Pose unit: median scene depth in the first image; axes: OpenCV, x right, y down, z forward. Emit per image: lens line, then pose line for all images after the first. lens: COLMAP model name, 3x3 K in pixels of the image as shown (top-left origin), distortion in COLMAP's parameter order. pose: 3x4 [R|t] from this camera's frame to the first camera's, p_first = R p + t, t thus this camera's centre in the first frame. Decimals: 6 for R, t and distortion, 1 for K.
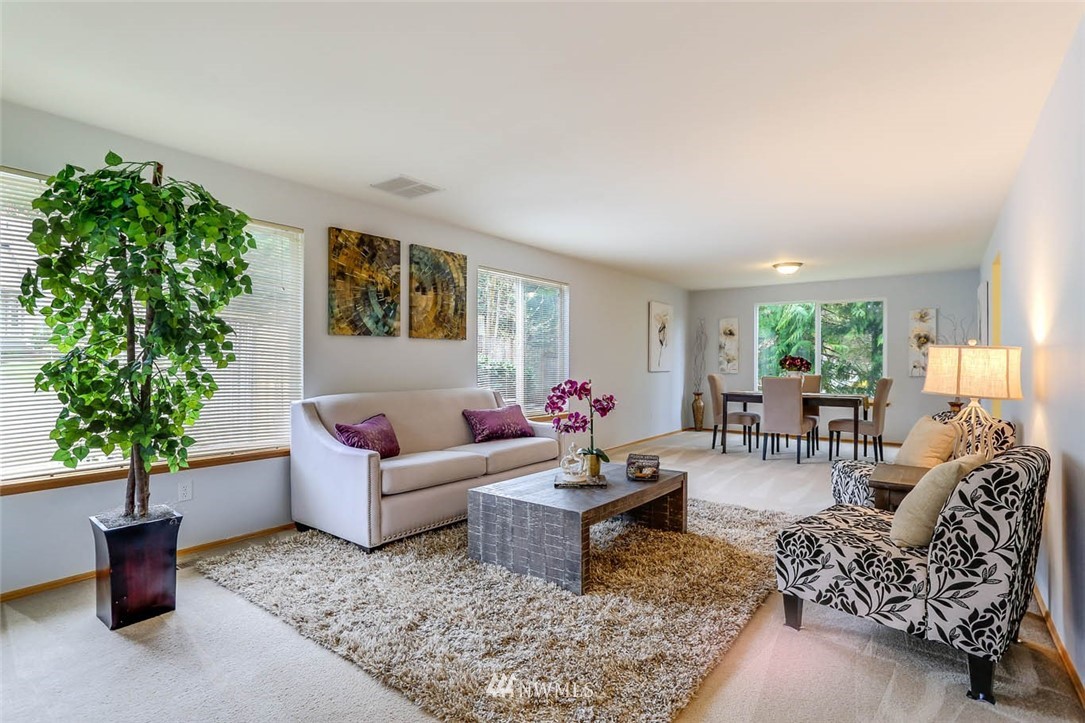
lens RADIAL K [[536.9, 0, 537.7], [0, 536.9, 362.4], [0, 0, 1]] dist [-0.060332, 0.043795]
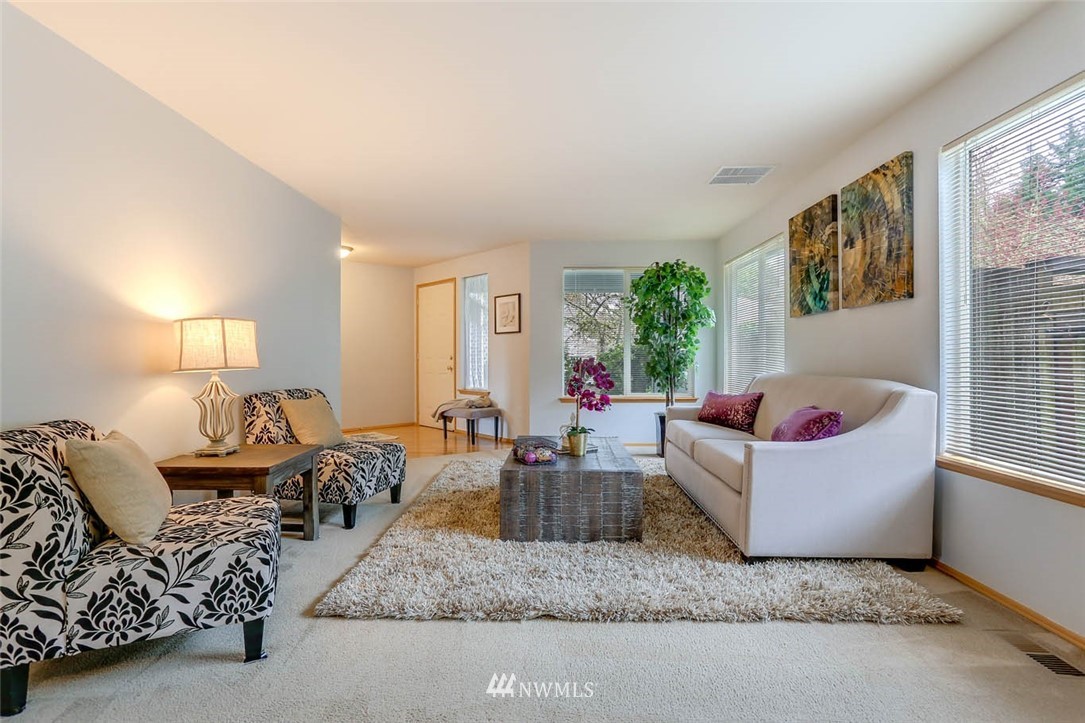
lens RADIAL K [[514.4, 0, 530.2], [0, 514.4, 358.4], [0, 0, 1]] dist [-0.039325, 0.000136]
pose [[-0.811681, 0.000132, -0.584101, 0.763856], [-0.000050, 1.000000, 0.000296, 0.034368], [0.584101, 0.000269, -0.811681, 1.801764]]
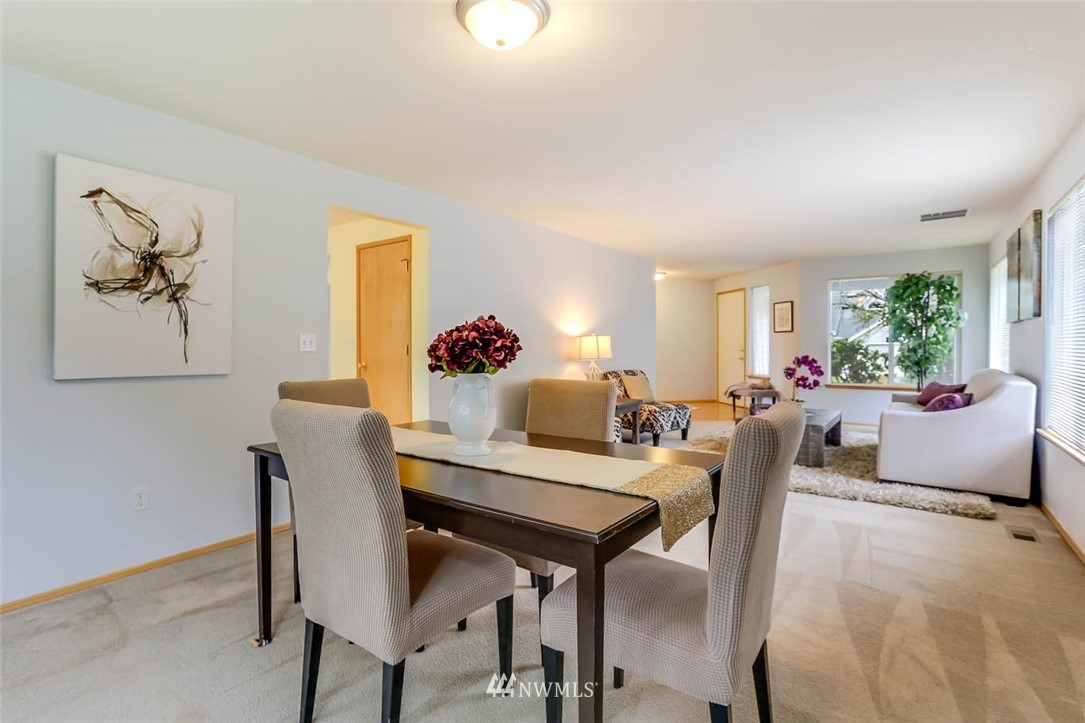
lens RADIAL K [[519.0, 0, 541.7], [0, 519.0, 343.1], [0, 0, 1]] dist [-0.001651, -0.000210]
pose [[-0.999652, -0.001358, -0.026361, 0.929178], [-0.001335, 0.999999, -0.000892, -0.002396], [0.026362, -0.000857, -0.999652, 2.644552]]
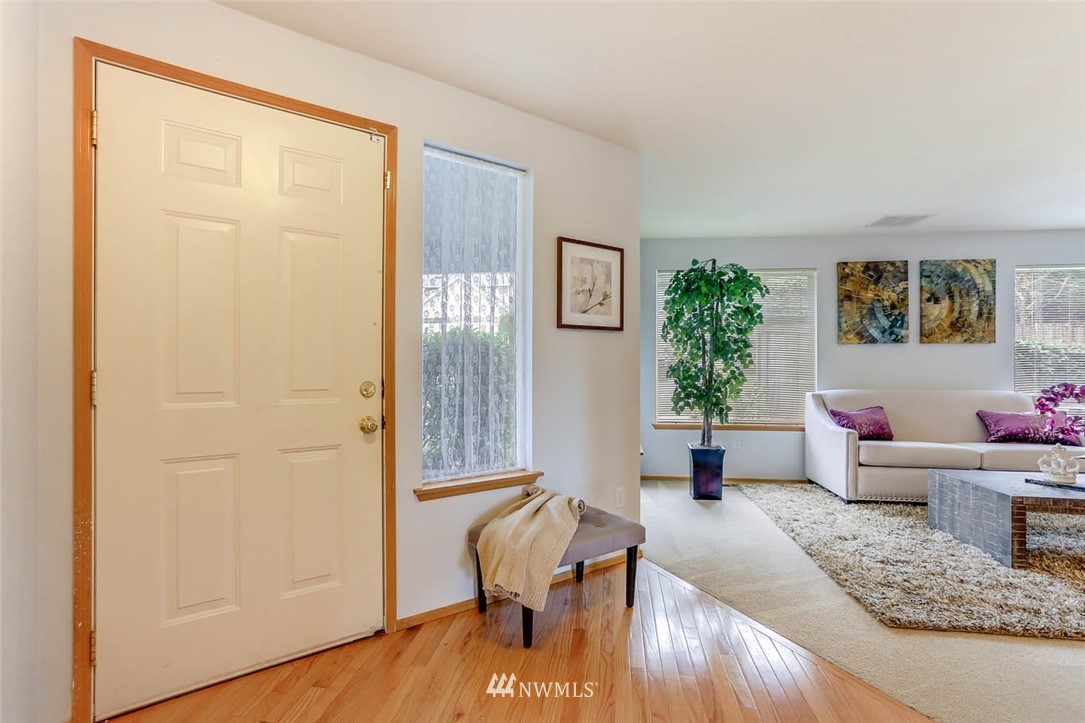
lens RADIAL K [[536.9, 0, 537.7], [0, 536.9, 362.4], [0, 0, 1]] dist [-0.060332, 0.043795]
pose [[0.499050, -0.004245, -0.866563, 0.437338], [-0.000970, 0.999985, -0.005457, 0.001329], [0.866573, 0.003564, 0.499038, -0.352438]]
